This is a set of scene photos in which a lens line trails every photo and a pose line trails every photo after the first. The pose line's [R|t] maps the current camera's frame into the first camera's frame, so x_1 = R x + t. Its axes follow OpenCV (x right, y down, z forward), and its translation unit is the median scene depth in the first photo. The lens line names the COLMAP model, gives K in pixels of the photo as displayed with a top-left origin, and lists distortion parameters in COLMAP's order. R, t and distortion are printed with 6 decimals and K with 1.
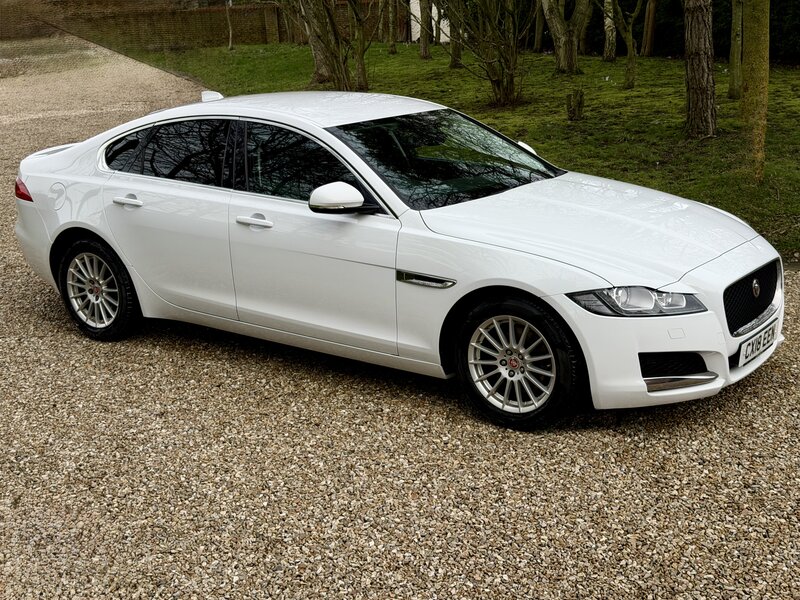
lens RADIAL K [[1144.3, 0, 400.4], [0, 1144.3, 302.6], [0, 0, 1]] dist [0.132309, 0.000000]
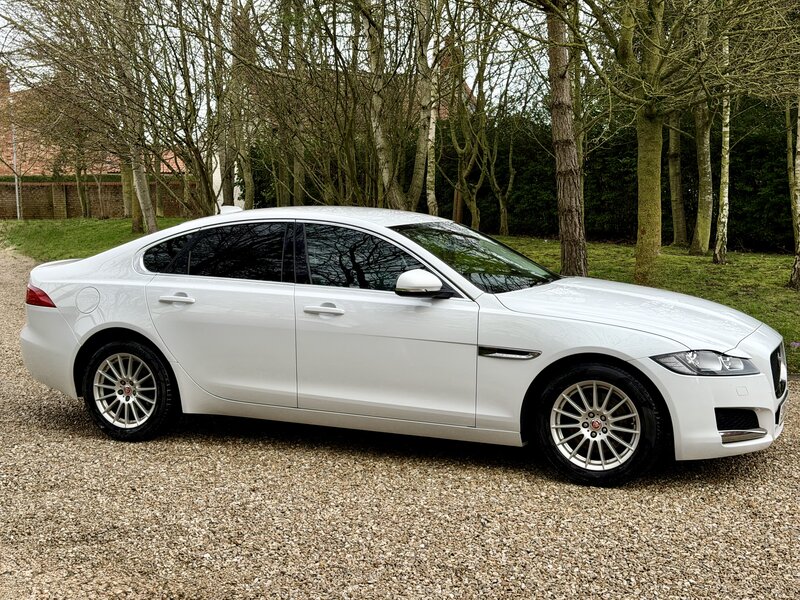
lens RADIAL K [[1144.3, 0, 403.2], [0, 1144.3, 299.5], [0, 0, 1]] dist [0.132309, 0.000000]
pose [[0.975455, 0.007278, 0.220079, -0.322977], [0.029750, 0.985935, -0.164463, 0.108653], [-0.218181, 0.166973, 0.961518, -0.052529]]
